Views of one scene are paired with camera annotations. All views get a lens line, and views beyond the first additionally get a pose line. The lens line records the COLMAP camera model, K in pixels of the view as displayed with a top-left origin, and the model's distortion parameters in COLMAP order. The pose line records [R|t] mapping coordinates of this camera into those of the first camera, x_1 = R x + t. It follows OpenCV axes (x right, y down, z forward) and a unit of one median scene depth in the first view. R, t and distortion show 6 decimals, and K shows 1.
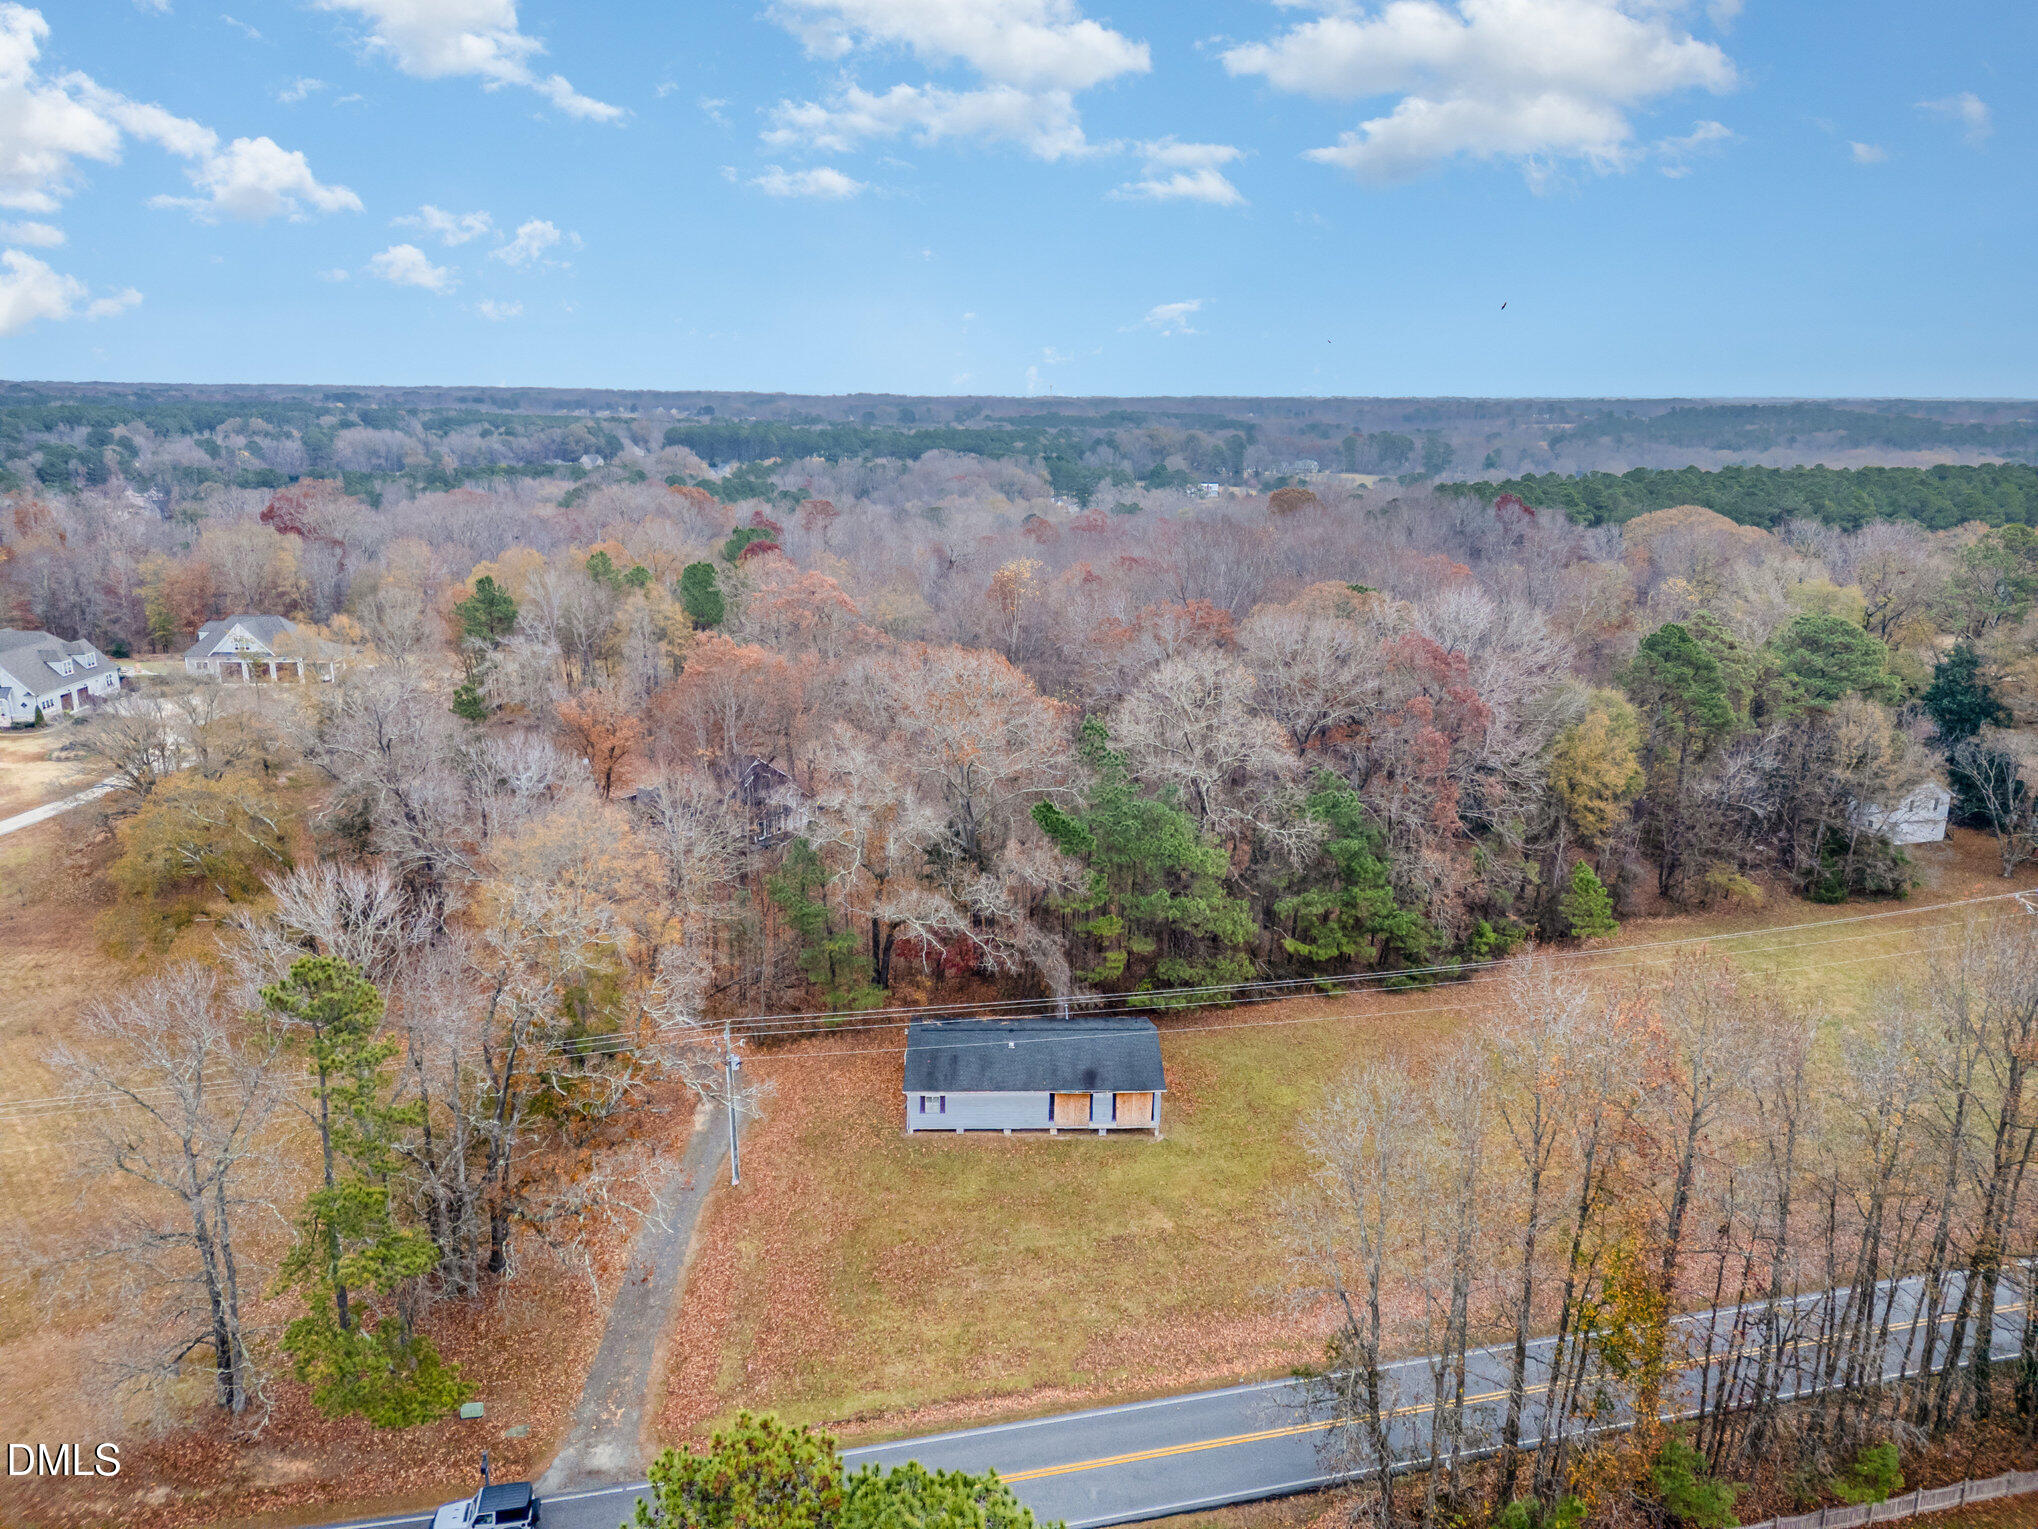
lens RADIAL K [[1408.2, 0, 1012.2], [0, 1408.2, 747.7], [0, 0, 1]] dist [0.072162, -0.065691]
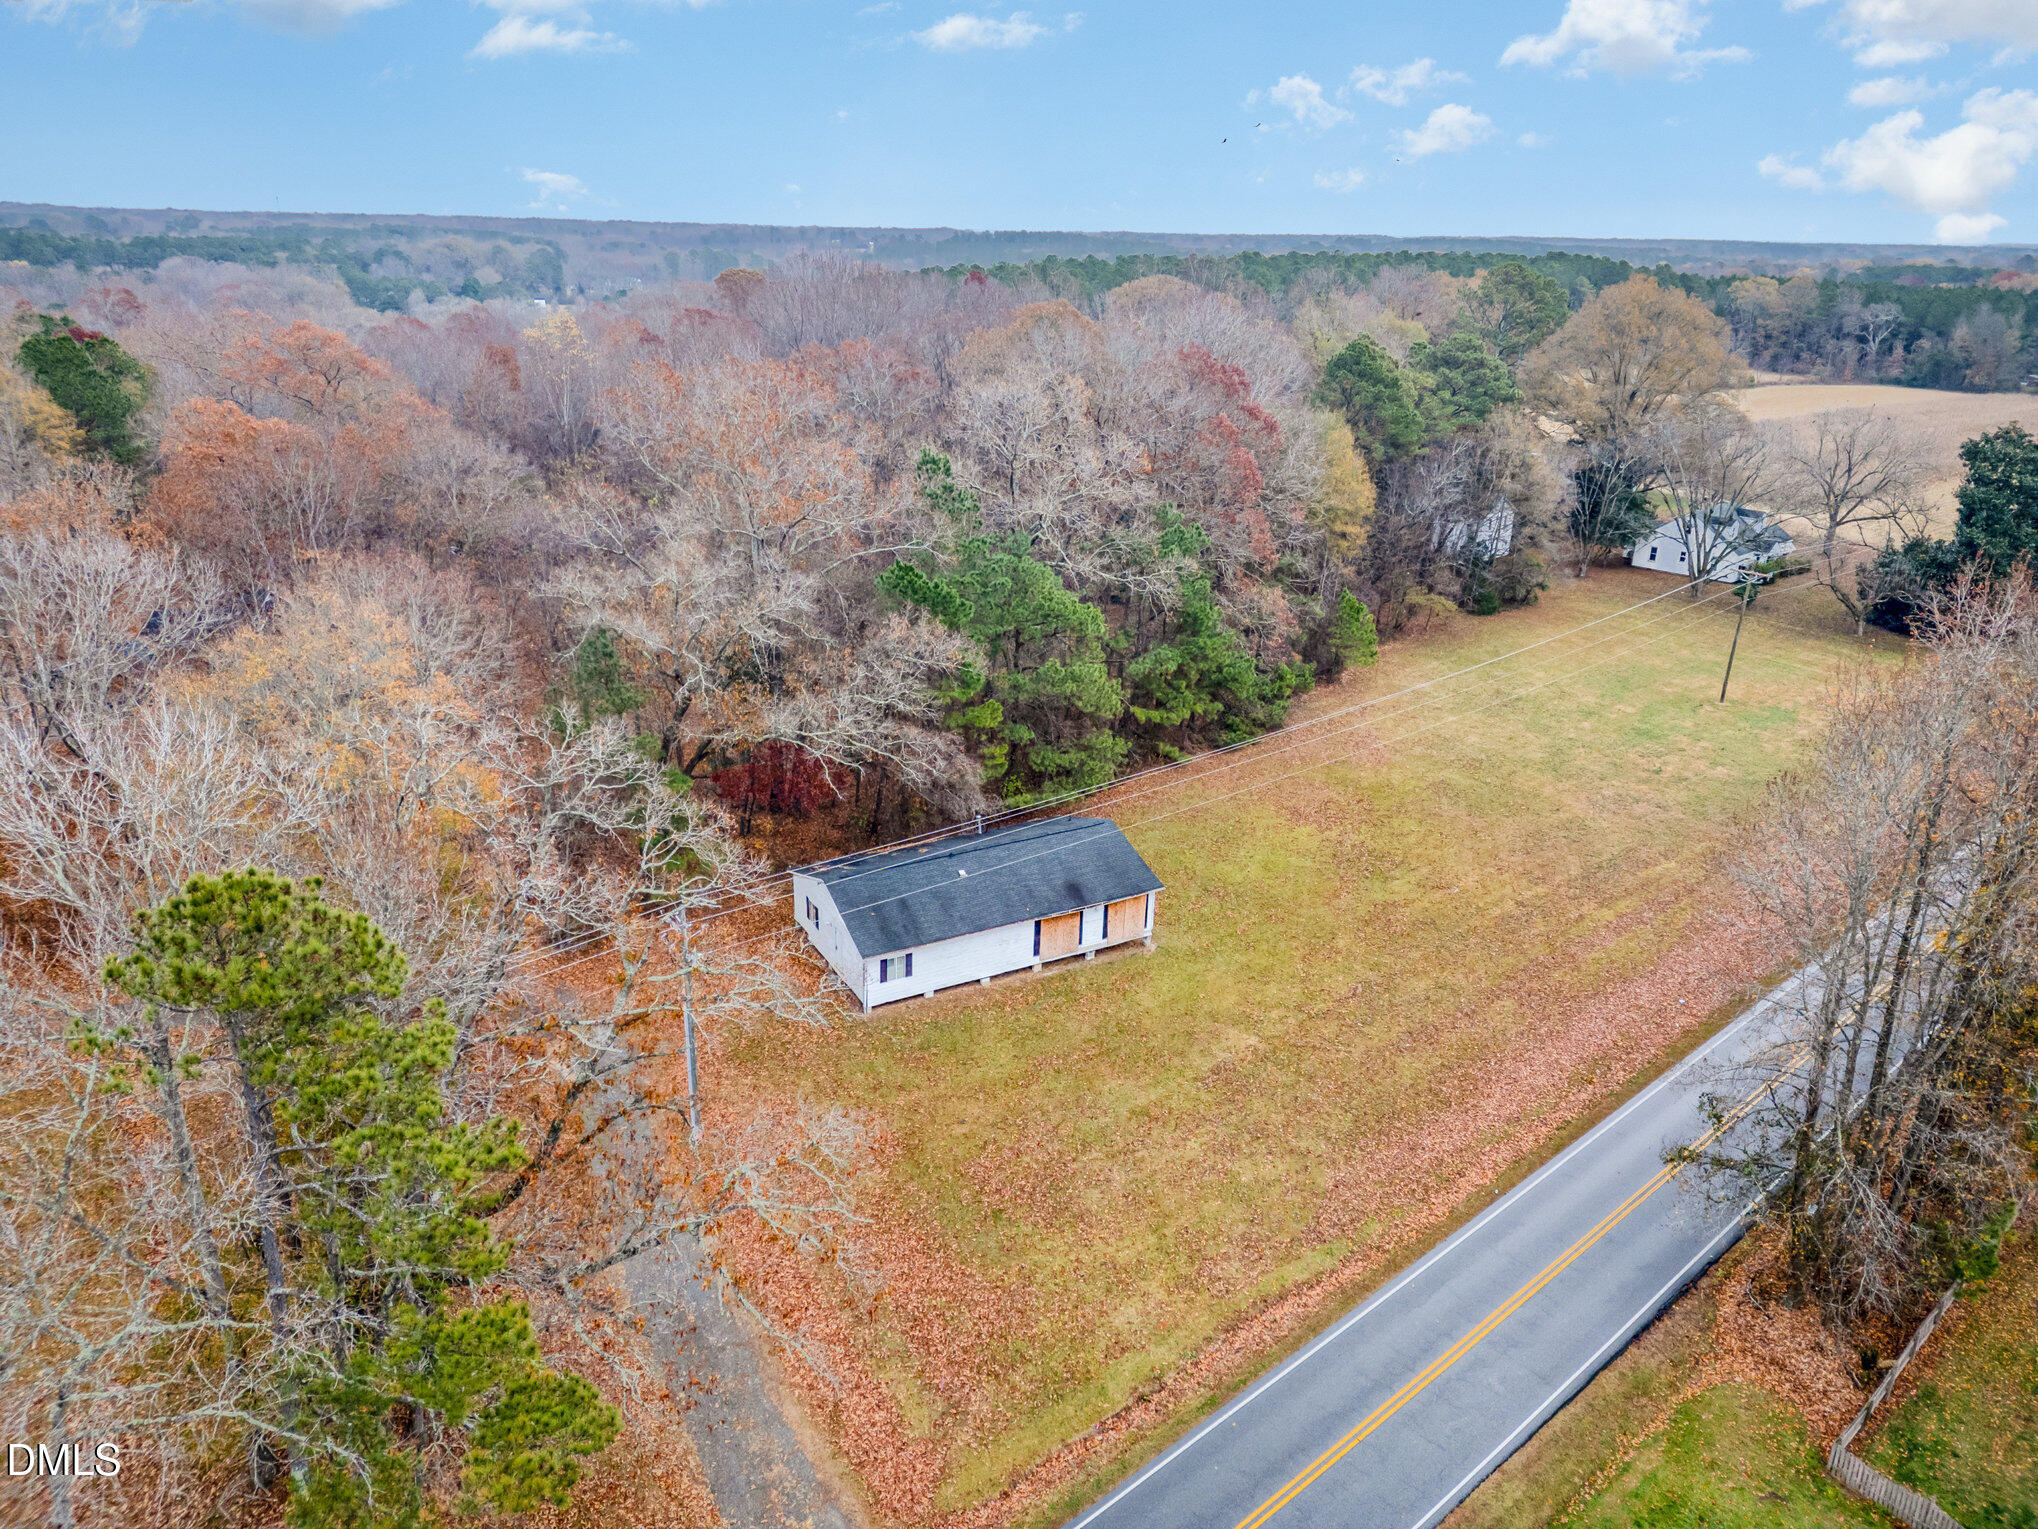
lens RADIAL K [[1408.2, 0, 1009.2], [0, 1408.2, 767.0], [0, 0, 1]] dist [0.072162, -0.065691]
pose [[0.889127, -0.154077, 0.430945, -0.303043], [0.100224, 0.984321, 0.145146, 0.048392], [-0.446552, -0.085863, 0.890629, 0.327366]]
